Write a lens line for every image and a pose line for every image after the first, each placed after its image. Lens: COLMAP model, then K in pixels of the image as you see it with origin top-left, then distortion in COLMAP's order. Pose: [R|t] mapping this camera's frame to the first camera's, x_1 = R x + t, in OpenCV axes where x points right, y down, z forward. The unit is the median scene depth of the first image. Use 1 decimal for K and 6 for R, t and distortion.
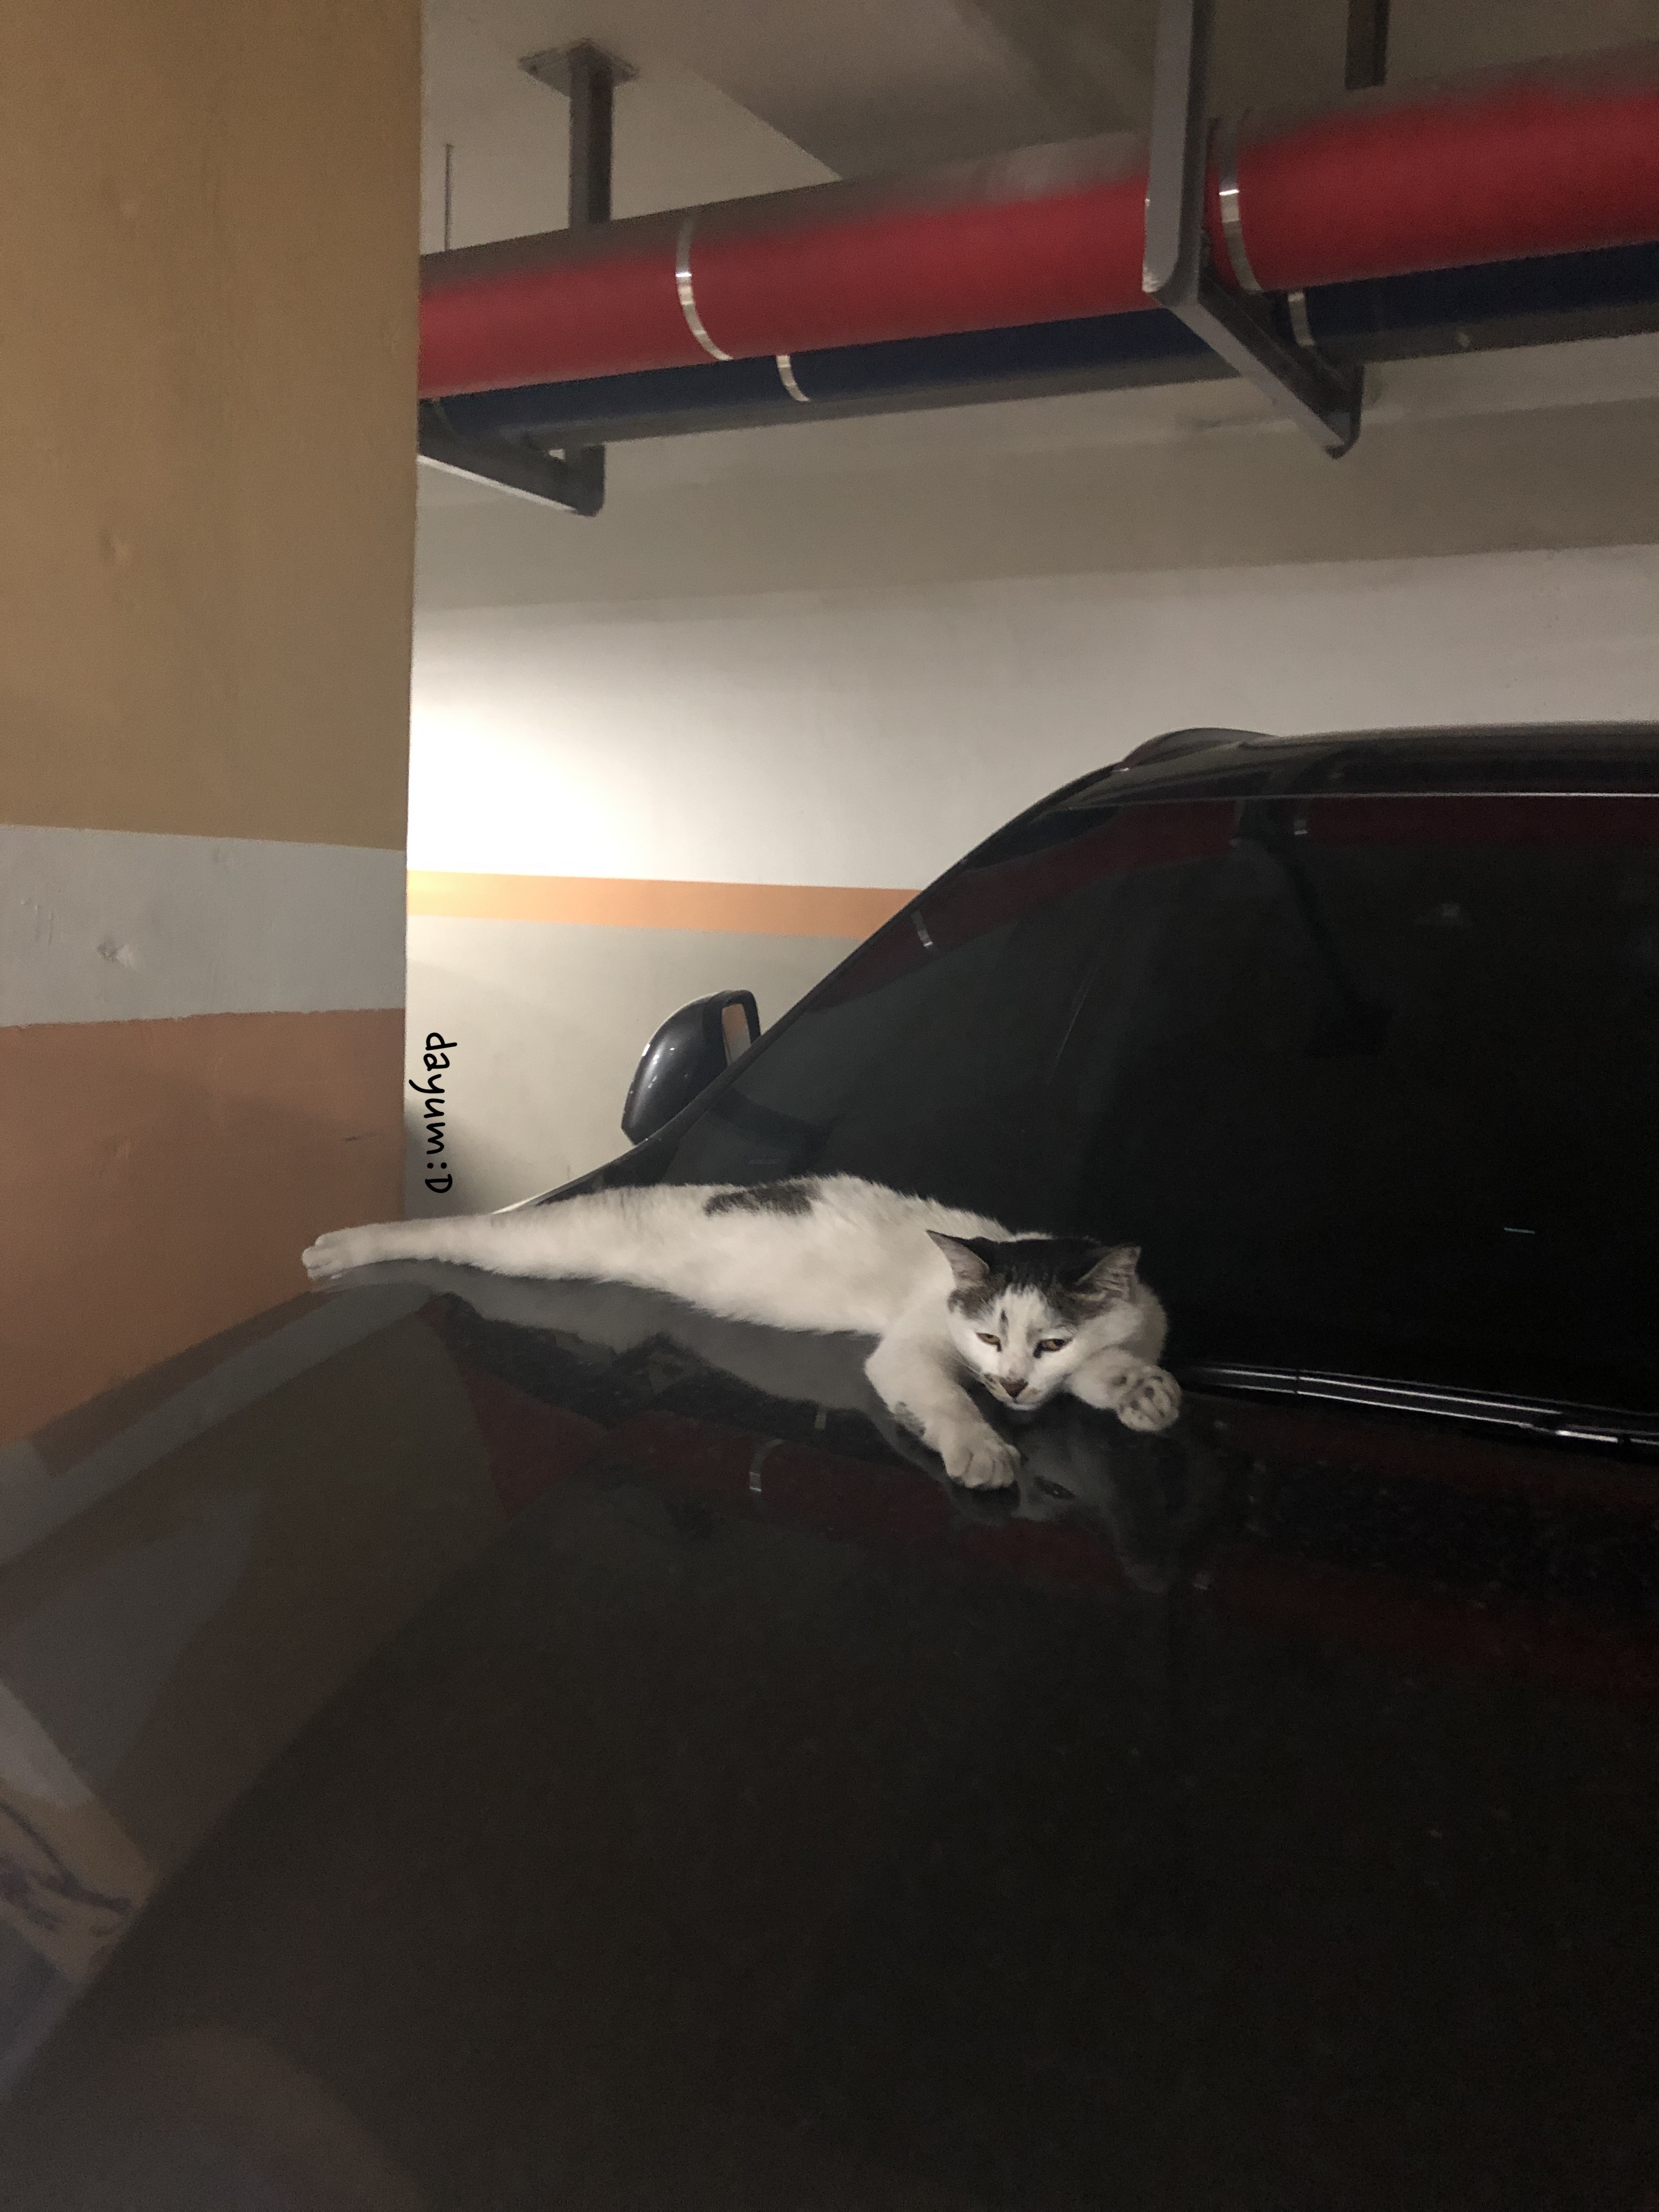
lens RADIAL K [[1884.2, 0, 739.8], [0, 1884.2, 1170.0], [0, 0, 1]] dist [-0.066943, -0.003268]
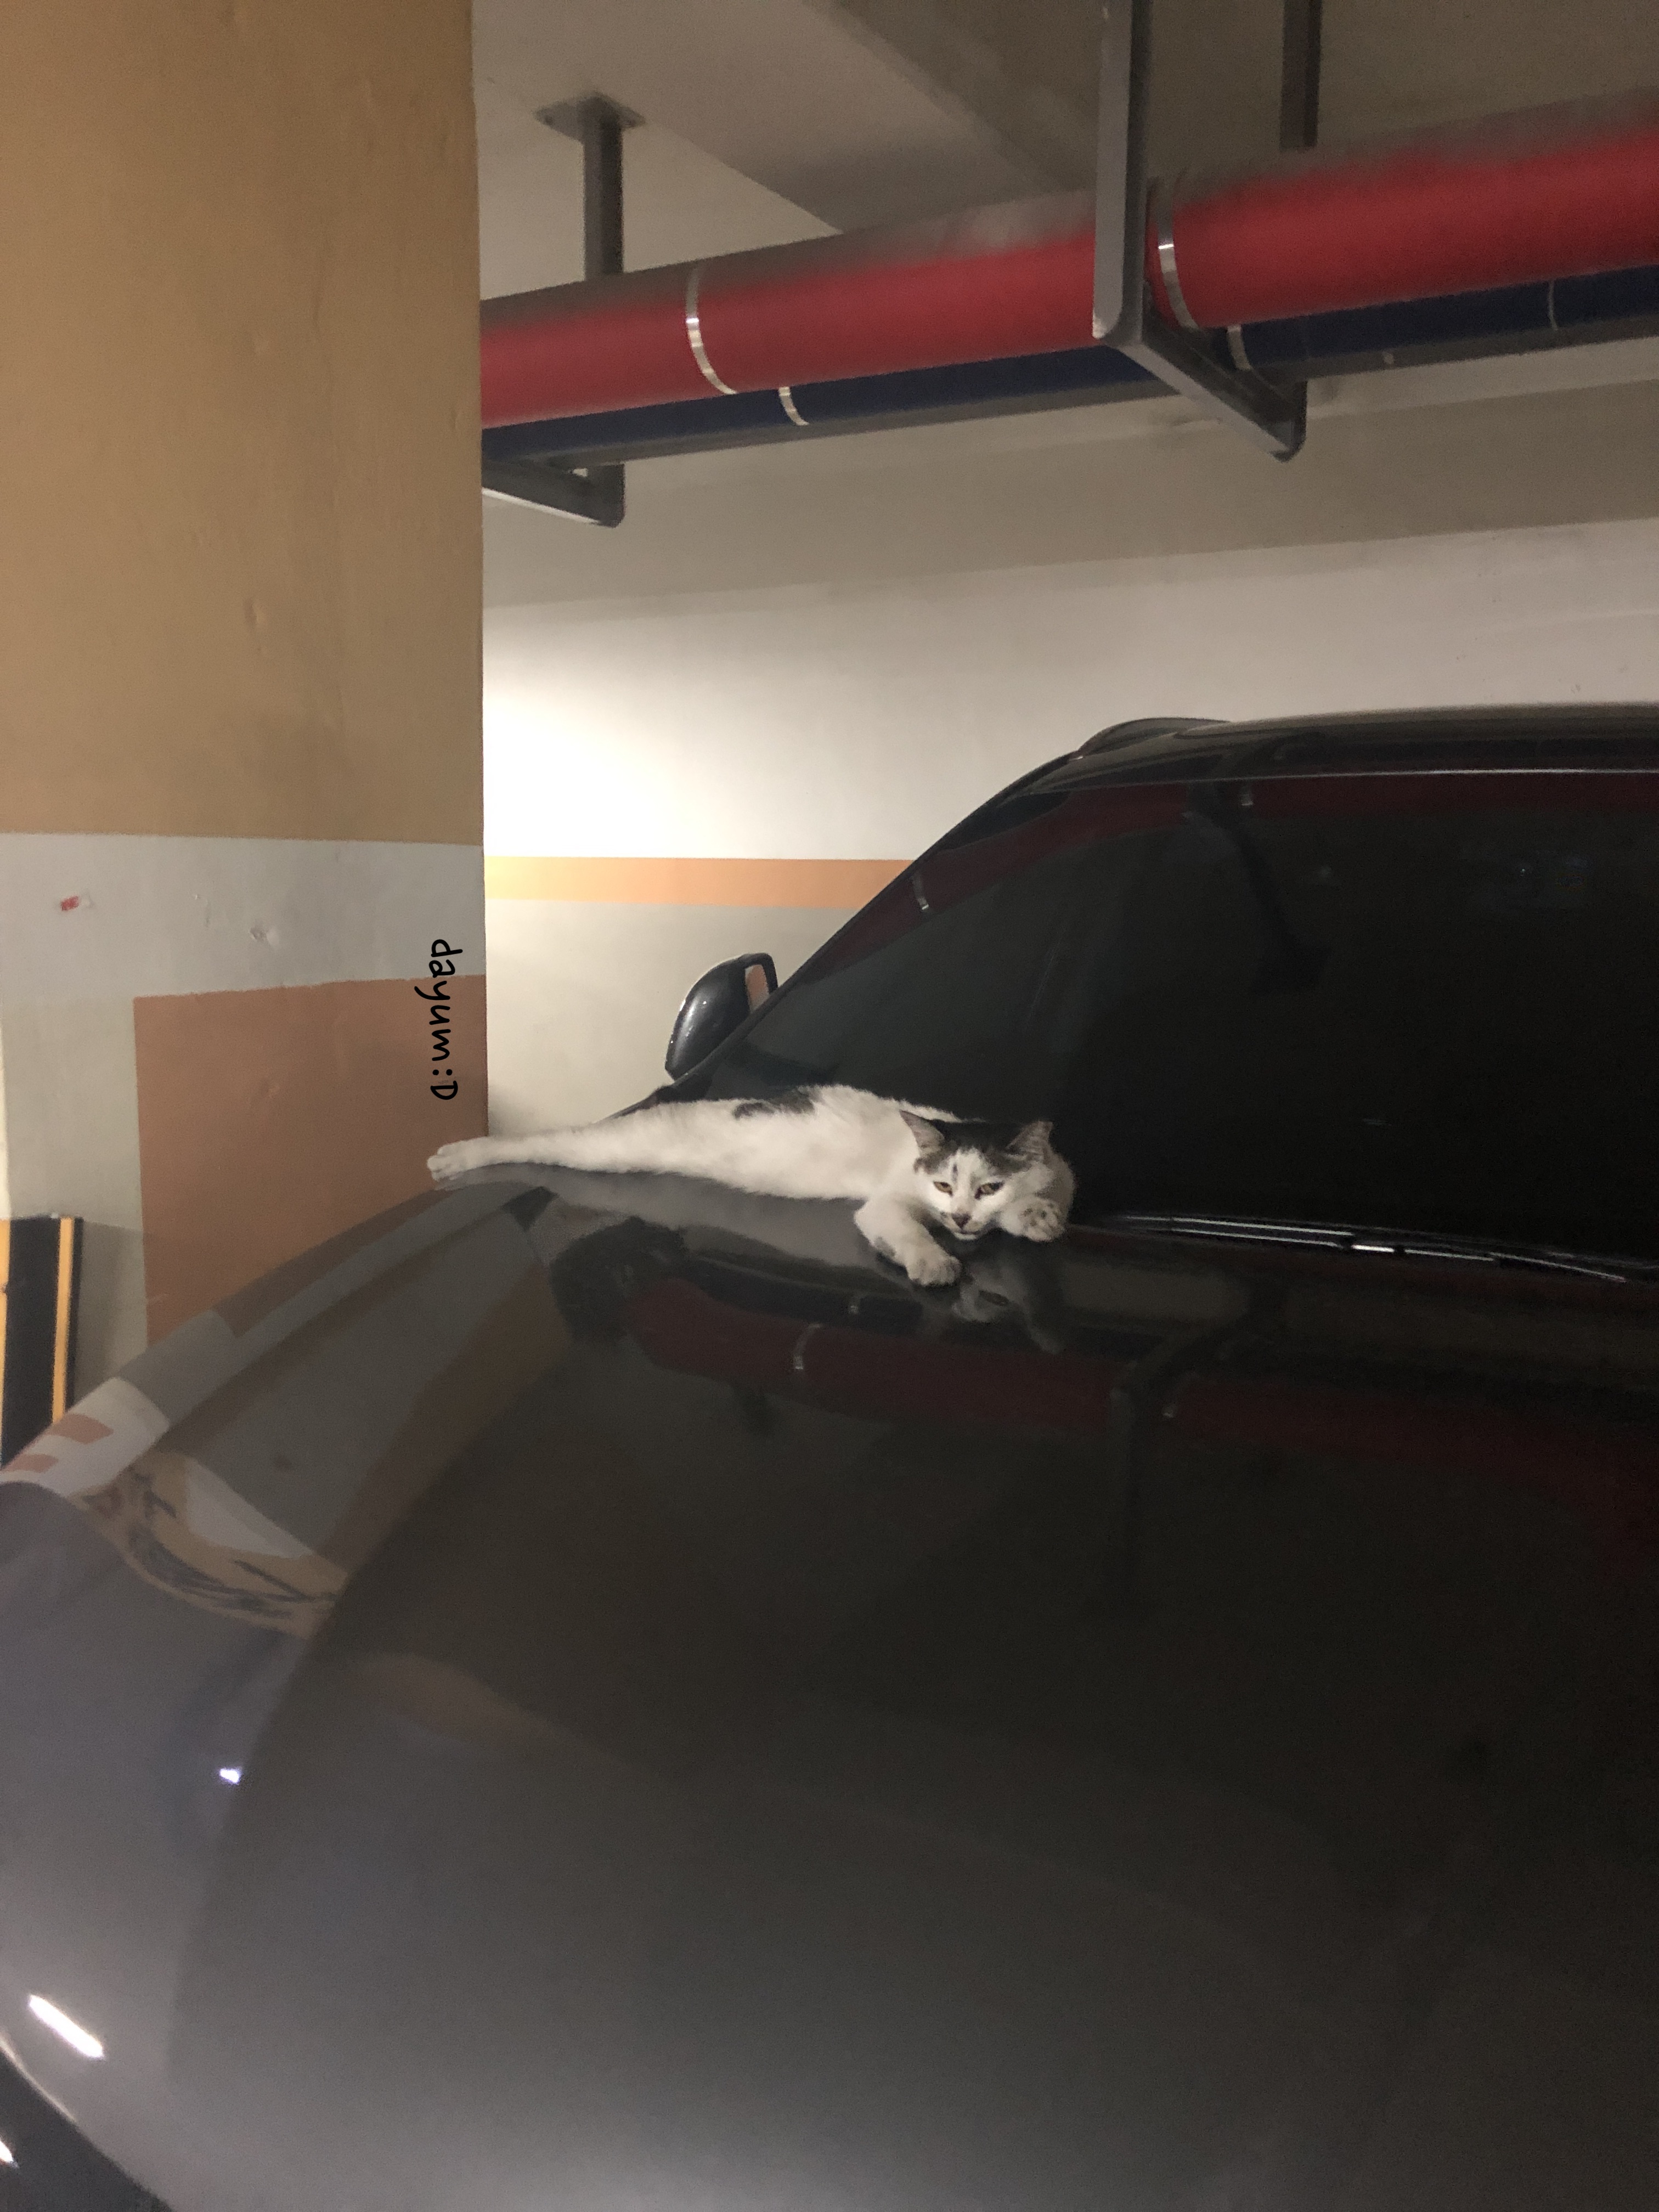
lens RADIAL K [[1813.4, 0, 829.5], [0, 1813.4, 1106.0], [0, 0, 1]] dist [-0.049993, 0.001346]
pose [[0.998958, -0.031026, 0.033463, 0.002948], [0.031470, 0.999422, -0.012843, 0.018985], [-0.033046, 0.013883, 0.999357, -0.159875]]
